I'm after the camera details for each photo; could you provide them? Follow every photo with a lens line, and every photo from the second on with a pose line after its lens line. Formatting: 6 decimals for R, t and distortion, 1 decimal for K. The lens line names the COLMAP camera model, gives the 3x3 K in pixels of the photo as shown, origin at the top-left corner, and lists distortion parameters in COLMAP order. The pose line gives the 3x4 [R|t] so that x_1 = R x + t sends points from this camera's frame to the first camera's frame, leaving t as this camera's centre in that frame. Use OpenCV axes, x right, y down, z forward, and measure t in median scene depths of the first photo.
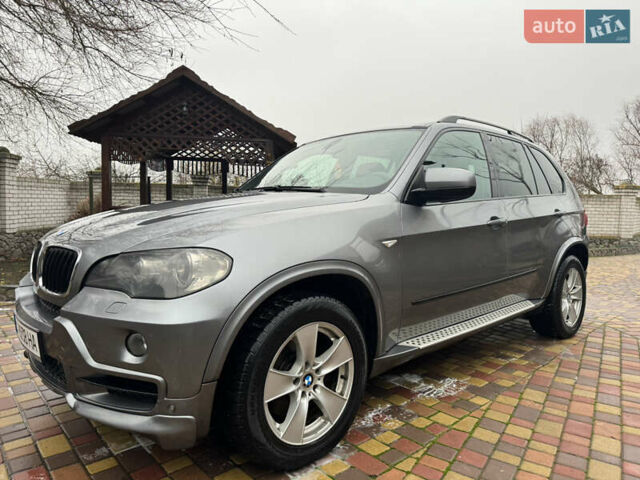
lens RADIAL K [[435.2, 0, 320.0], [0, 435.2, 219.4], [0, 0, 1]] dist [0.007468, -0.007752]
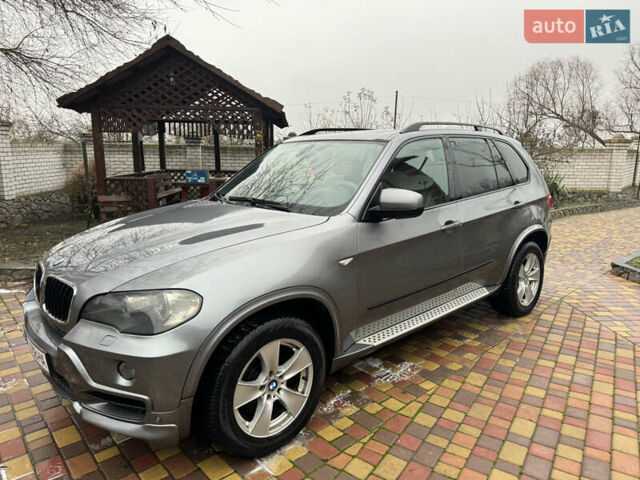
lens RADIAL K [[435.2, 0, 320.0], [0, 435.2, 219.4], [0, 0, 1]] dist [0.007468, -0.007752]
pose [[0.999908, -0.013534, 0.000889, 0.085622], [0.013324, 0.992416, 0.122203, -0.183036], [-0.002537, -0.122180, 0.992505, -0.113412]]
